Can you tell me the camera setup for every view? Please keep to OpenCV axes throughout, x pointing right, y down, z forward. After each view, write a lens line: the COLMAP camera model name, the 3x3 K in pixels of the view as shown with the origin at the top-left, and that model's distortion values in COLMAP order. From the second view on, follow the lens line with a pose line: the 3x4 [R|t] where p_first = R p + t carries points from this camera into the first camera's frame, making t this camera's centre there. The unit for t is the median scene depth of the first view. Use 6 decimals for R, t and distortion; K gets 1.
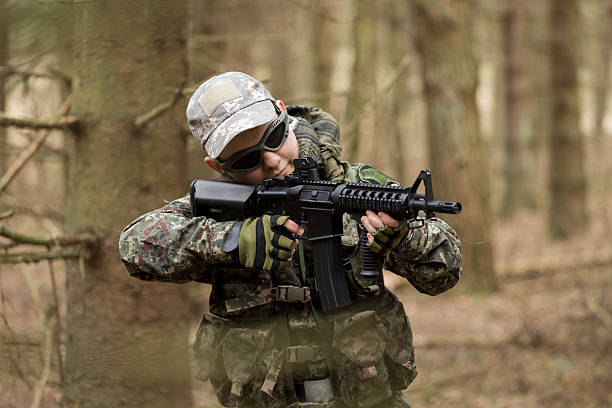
lens RADIAL K [[3944.9, 0, 306.0], [0, 3944.9, 204.0], [0, 0, 1]] dist [1.813711, 16.274849]
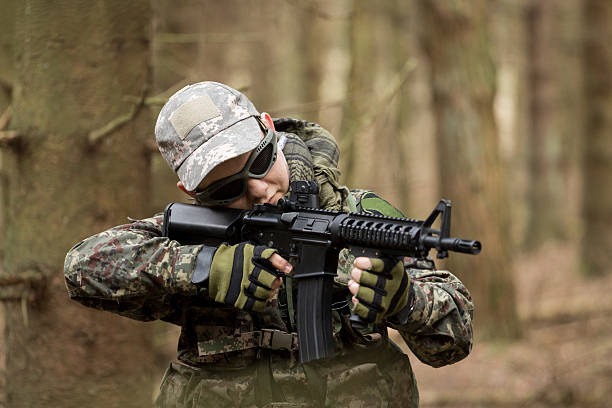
lens RADIAL K [[3944.9, 0, 306.0], [0, 3944.9, 204.0], [0, 0, 1]] dist [1.813711, 16.274849]
pose [[0.999955, -0.000947, 0.009463, -0.005122], [0.000956, 0.999999, -0.000897, -0.005842], [-0.009463, 0.000906, 0.999955, 0.159863]]
